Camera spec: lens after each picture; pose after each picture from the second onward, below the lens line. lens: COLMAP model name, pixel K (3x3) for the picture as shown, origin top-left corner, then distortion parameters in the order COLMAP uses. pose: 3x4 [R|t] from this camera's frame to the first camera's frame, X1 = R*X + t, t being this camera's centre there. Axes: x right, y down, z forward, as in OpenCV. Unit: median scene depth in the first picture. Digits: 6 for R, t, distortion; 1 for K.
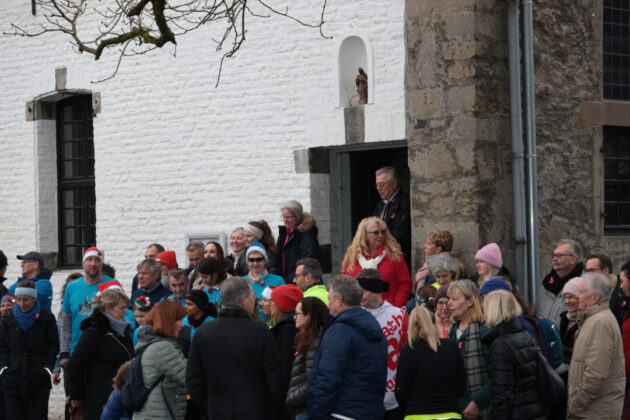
lens RADIAL K [[1641.6, 0, 315.0], [0, 1641.6, 210.0], [0, 0, 1]] dist [0.033951, 0.362328]
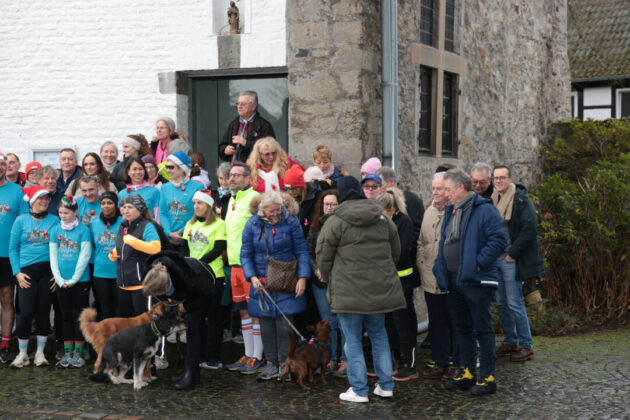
lens RADIAL K [[1345.8, 0, 315.0], [0, 1345.8, 210.0], [0, 0, 1]] dist [0.118136, 0.120106]
pose [[0.909726, 0.008691, 0.415118, -0.282438], [-0.021829, 0.999399, 0.026915, 0.028288], [-0.414634, -0.033547, 0.909370, 0.118173]]
